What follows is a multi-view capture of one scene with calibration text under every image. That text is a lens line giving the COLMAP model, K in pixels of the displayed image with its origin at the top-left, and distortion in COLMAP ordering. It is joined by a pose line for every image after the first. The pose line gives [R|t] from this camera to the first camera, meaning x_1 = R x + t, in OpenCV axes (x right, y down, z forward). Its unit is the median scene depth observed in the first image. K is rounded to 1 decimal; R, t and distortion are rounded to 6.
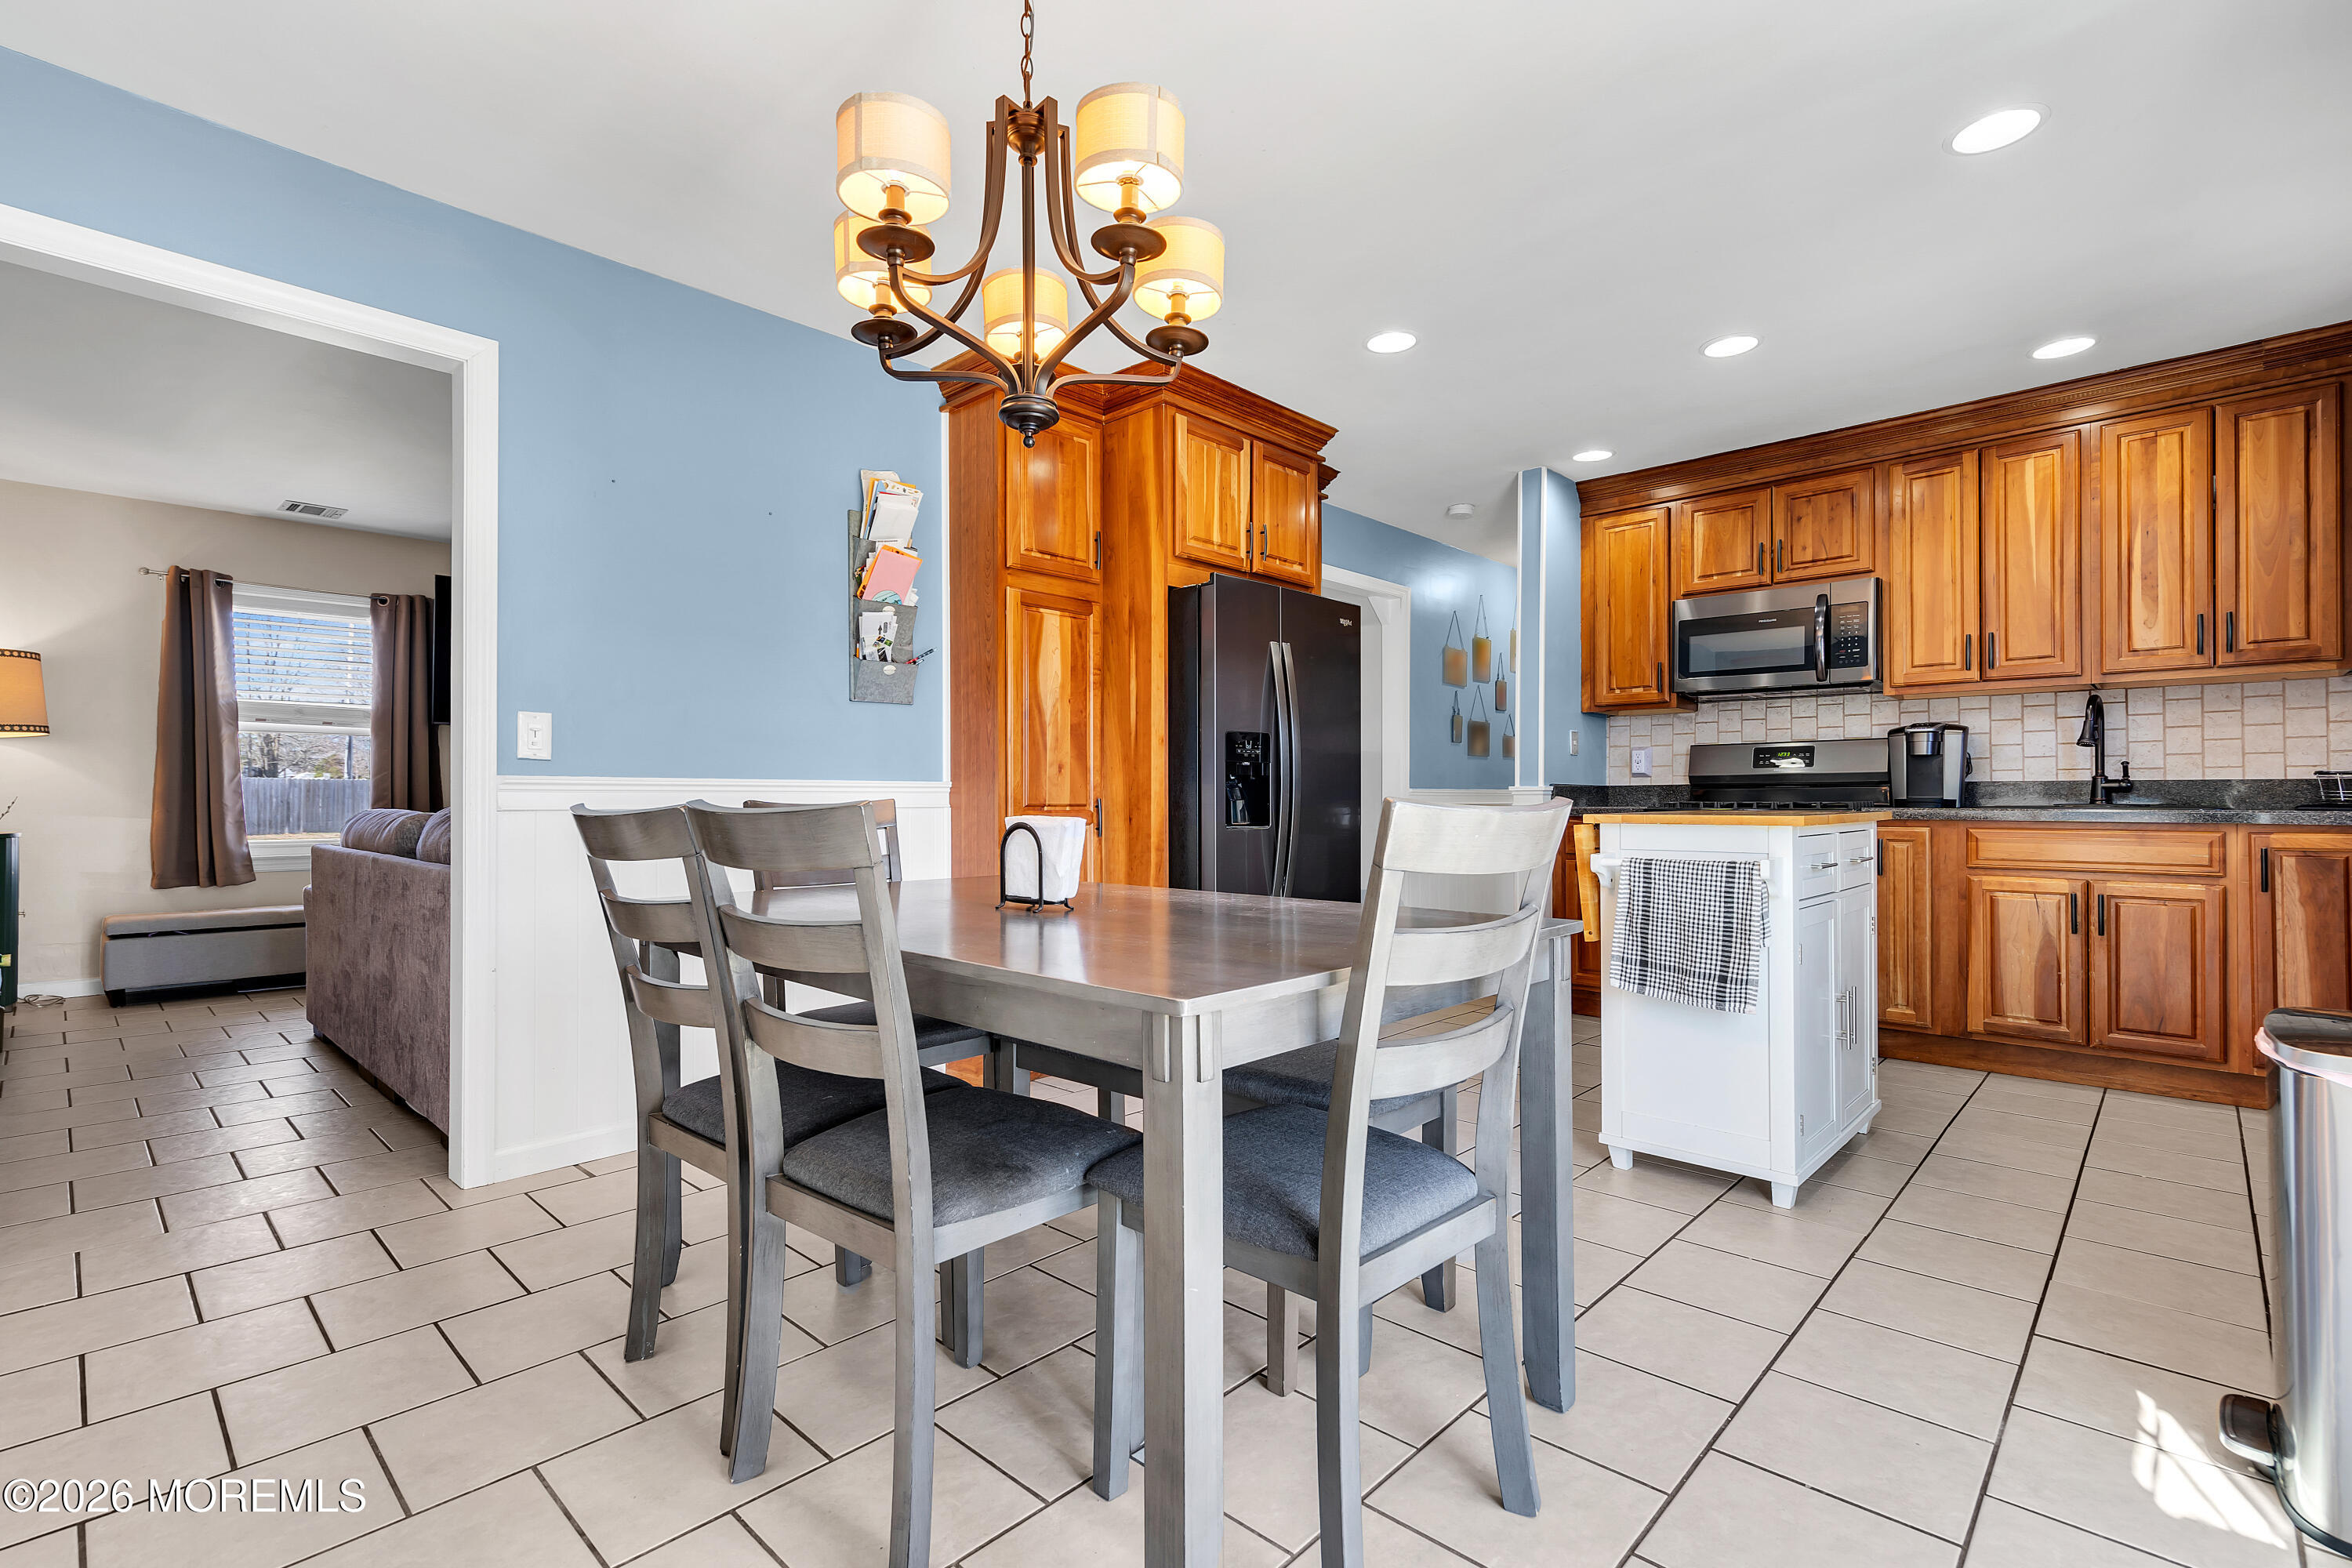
lens RADIAL K [[1065.3, 0, 1162.1], [0, 1065.3, 790.1], [0, 0, 1]] dist [-0.000285, 0.000279]
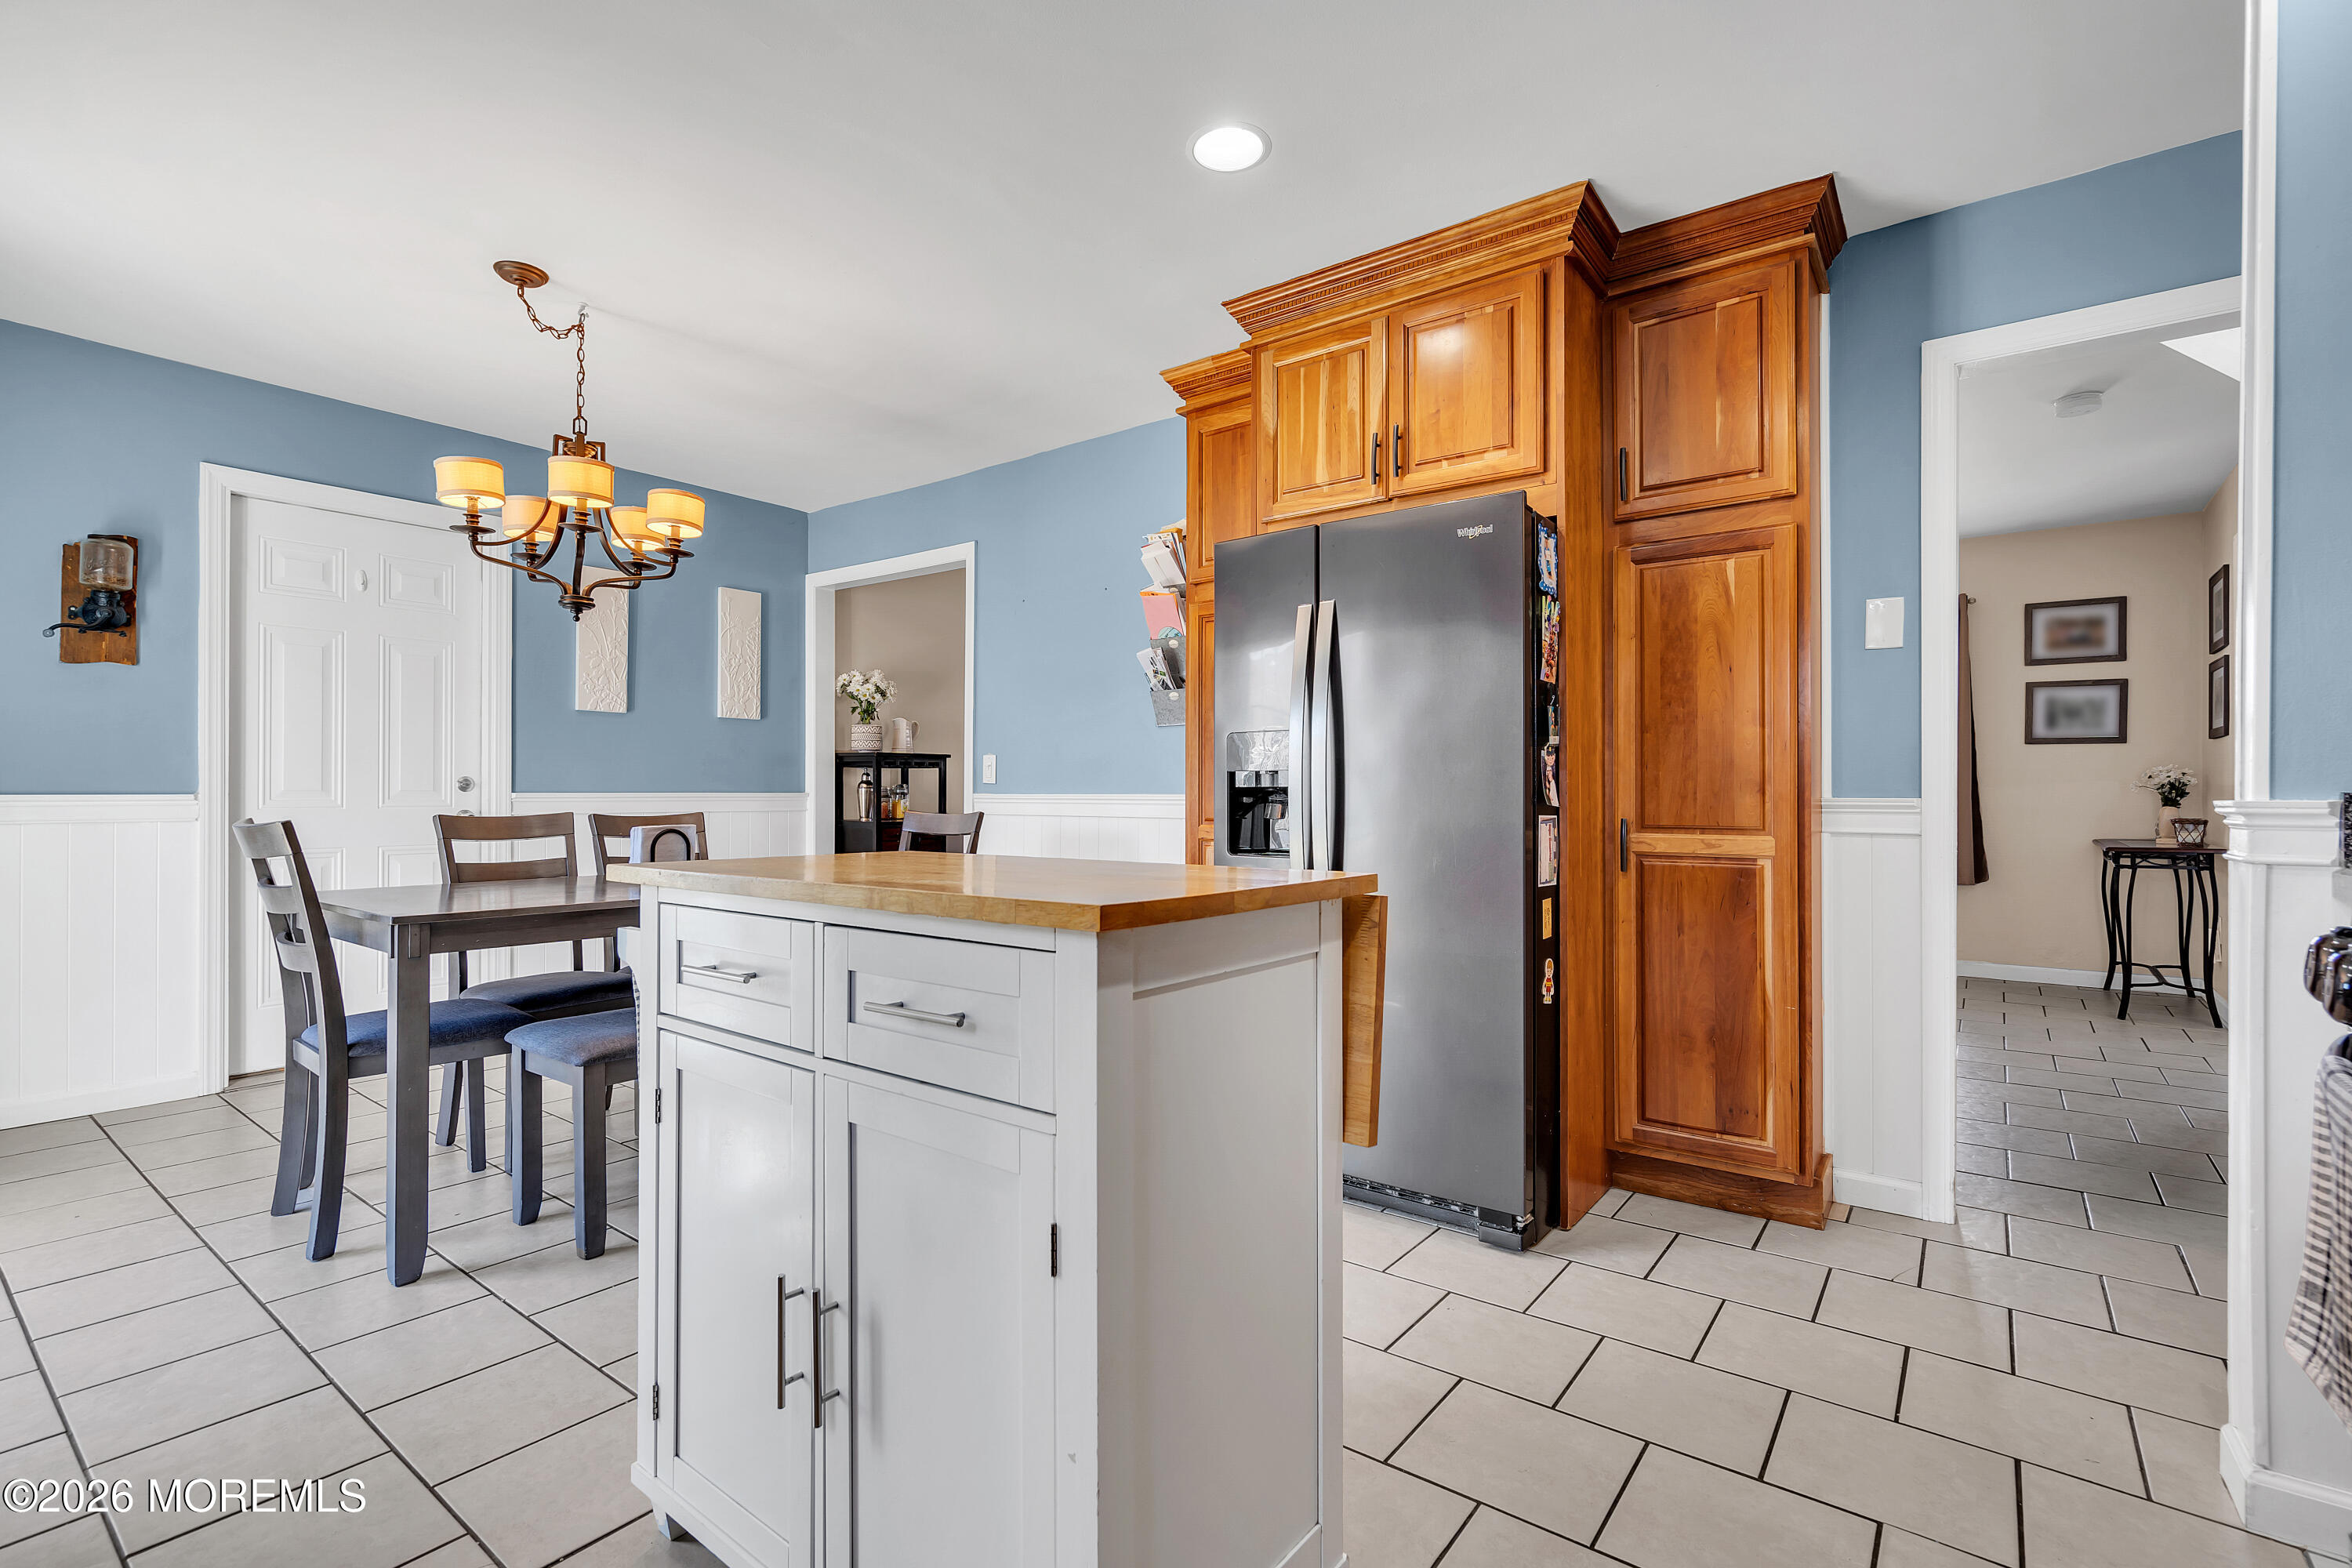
lens RADIAL K [[1061.8, 0, 1168.3], [0, 1061.8, 787.8], [0, 0, 1]] dist [-0.002618, 0.000547]
pose [[0.115667, -0.004983, -0.993276, 0.798202], [0.003321, 0.999984, -0.004630, -0.010387], [0.993283, -0.002763, 0.115682, 0.801314]]
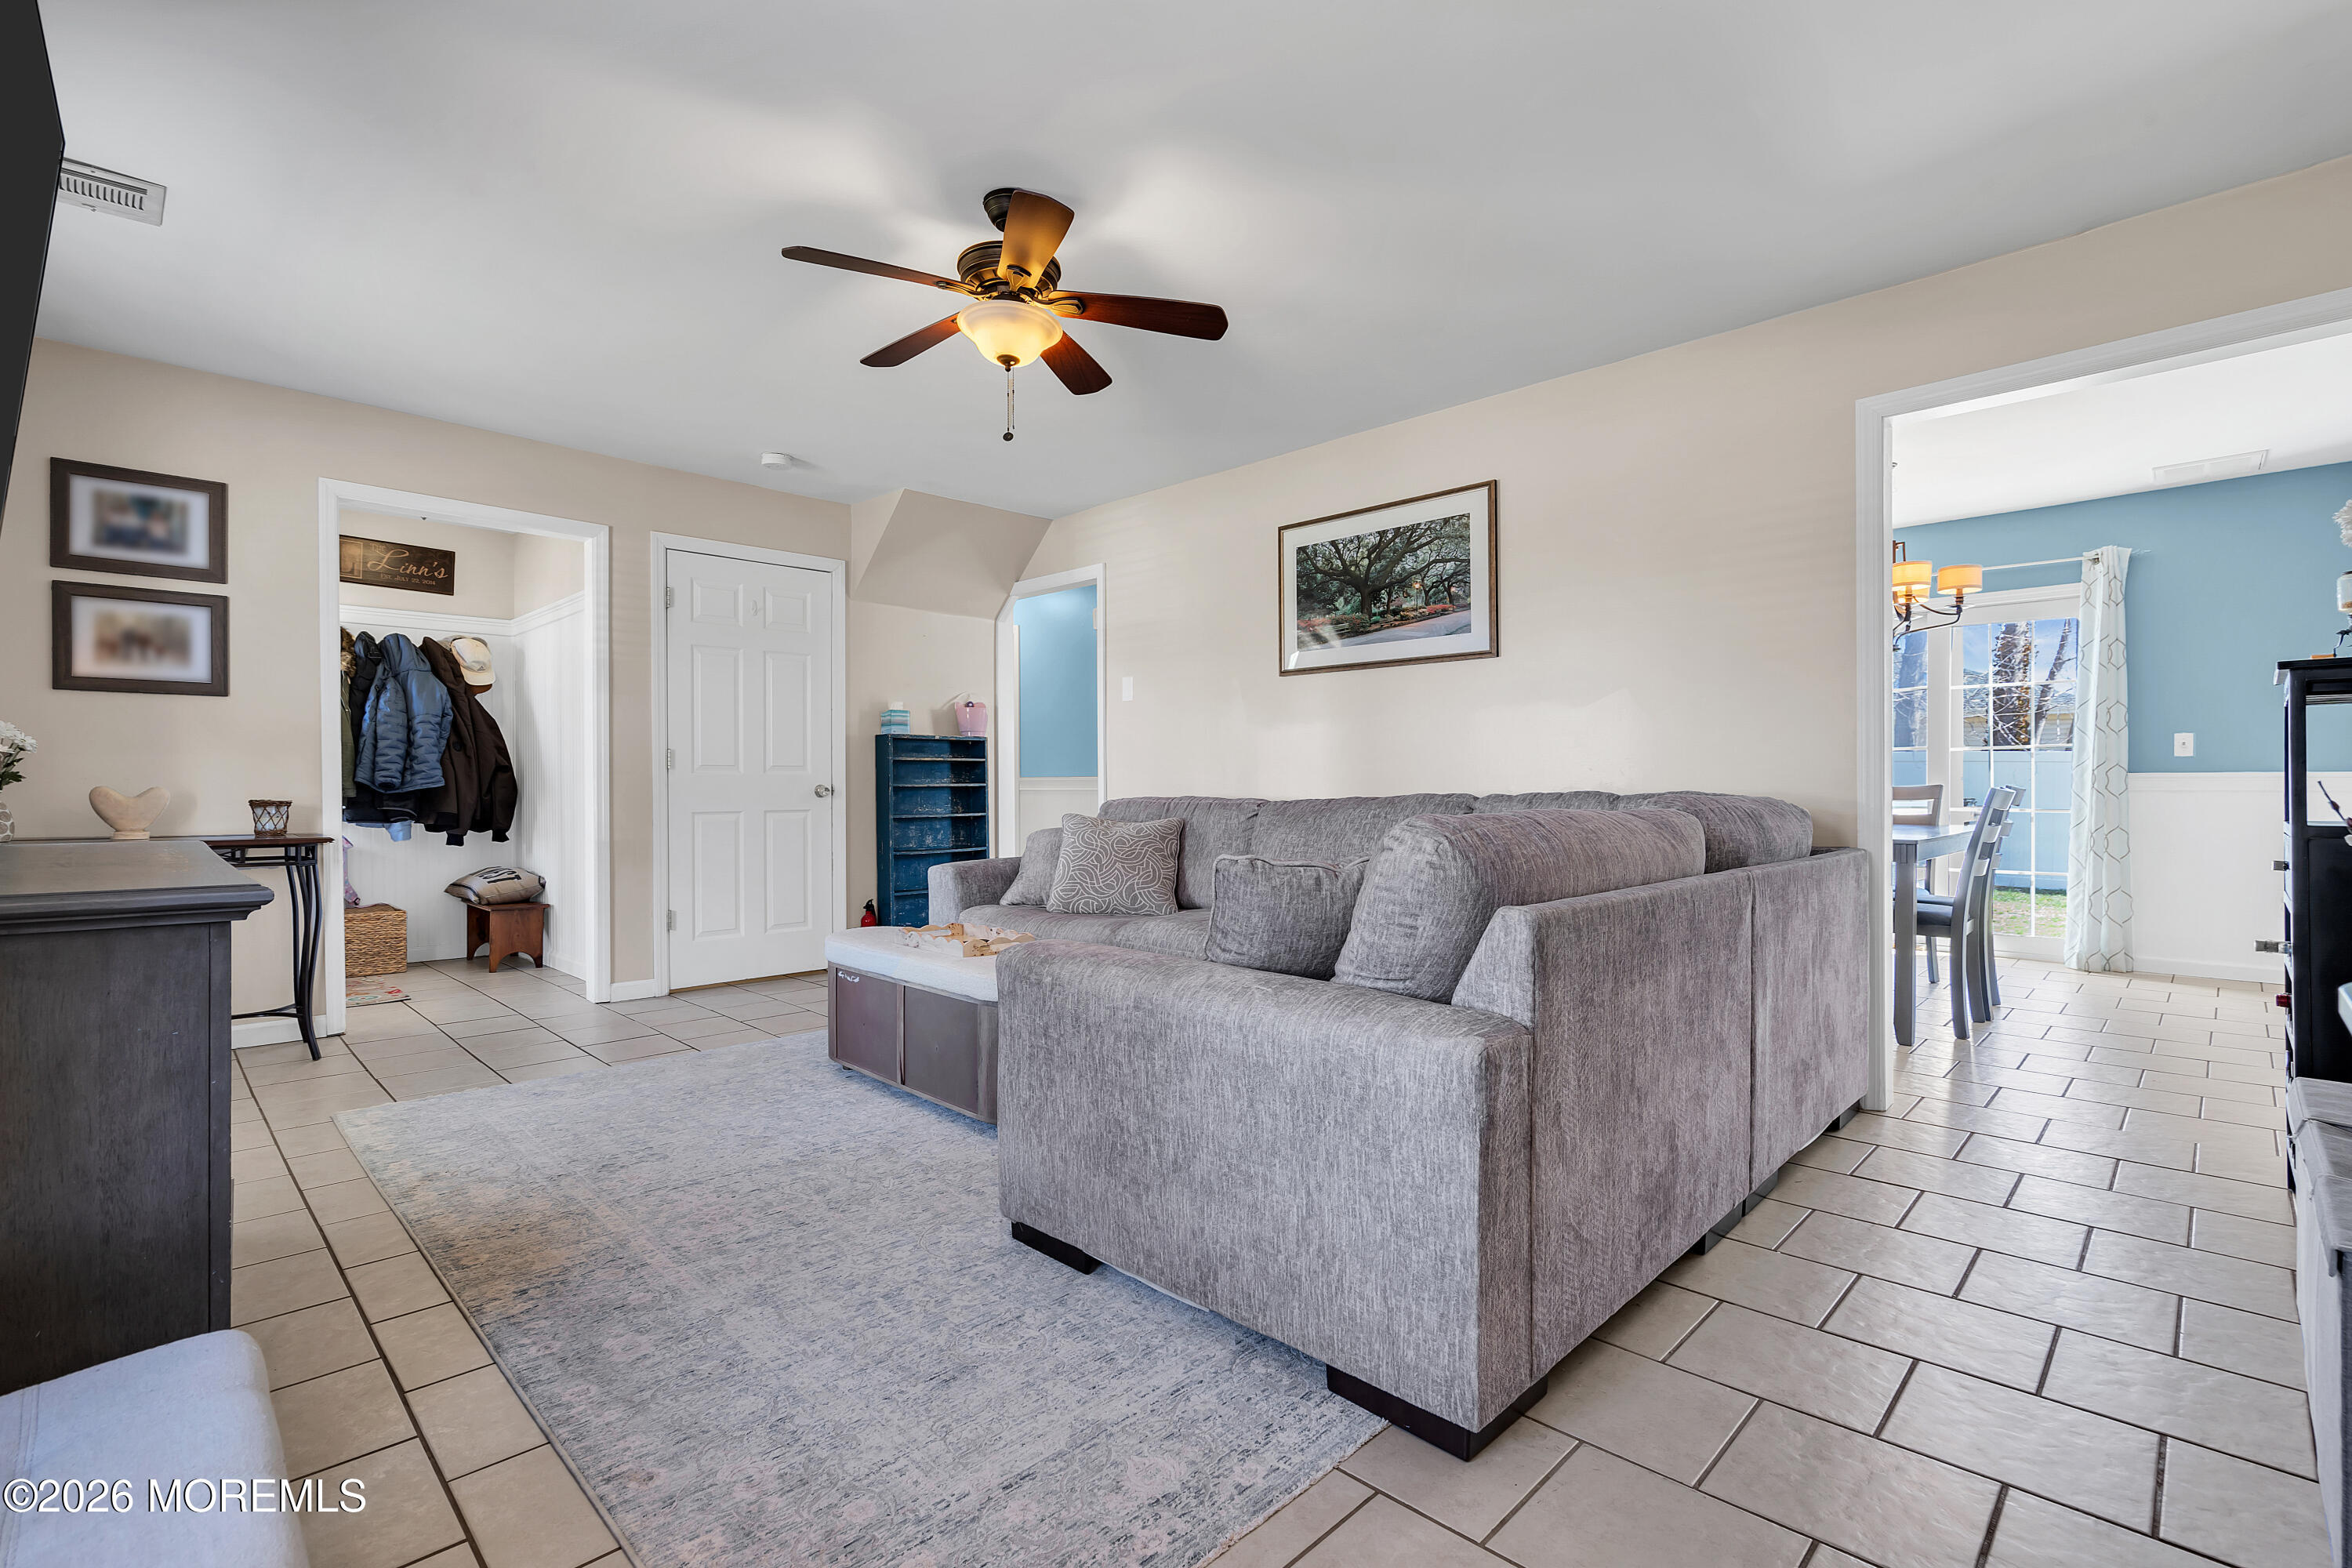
lens RADIAL K [[1061.8, 0, 1168.3], [0, 1061.8, 787.8], [0, 0, 1]] dist [-0.002618, 0.000547]
pose [[0.017462, -0.009778, 0.999800, -1.330674], [-0.001022, 0.999951, 0.009797, -0.006384], [-0.999847, -0.001193, 0.017451, 1.280417]]
